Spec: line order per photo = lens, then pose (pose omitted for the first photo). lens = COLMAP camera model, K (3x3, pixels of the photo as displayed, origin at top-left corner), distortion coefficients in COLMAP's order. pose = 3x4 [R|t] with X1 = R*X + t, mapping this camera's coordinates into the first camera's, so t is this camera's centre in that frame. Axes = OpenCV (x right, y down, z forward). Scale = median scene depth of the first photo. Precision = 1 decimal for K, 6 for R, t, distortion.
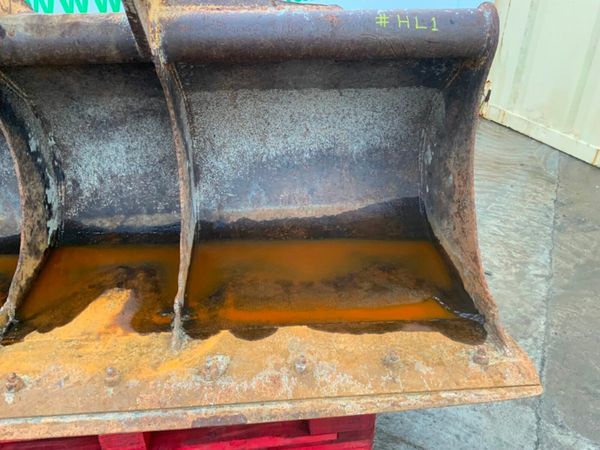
lens RADIAL K [[493.6, 0, 301.6], [0, 493.6, 227.5], [0, 0, 1]] dist [0.075819, -0.138201]
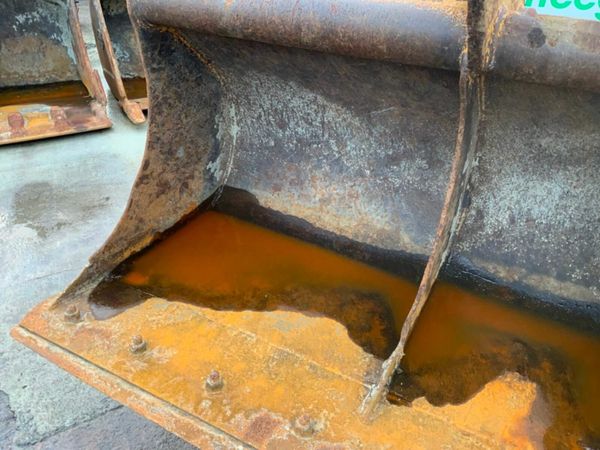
lens RADIAL K [[493.6, 0, 302.7], [0, 493.6, 224.5], [0, 0, 1]] dist [0.075819, -0.138201]
pose [[0.832487, 0.305459, -0.462235, -0.349871], [-0.300726, 0.949820, 0.086060, -0.062651], [0.465327, 0.067362, 0.882572, 0.140050]]
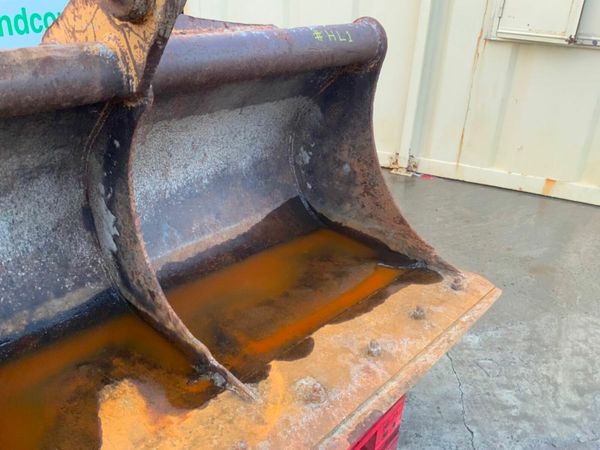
lens RADIAL K [[493.6, 0, 299.4], [0, 493.6, 226.6], [0, 0, 1]] dist [0.075819, -0.138201]
pose [[0.753147, -0.281034, 0.594803, -0.524090], [0.315148, 0.947789, 0.048770, -0.058318], [-0.577453, 0.150720, 0.802391, 0.145809]]
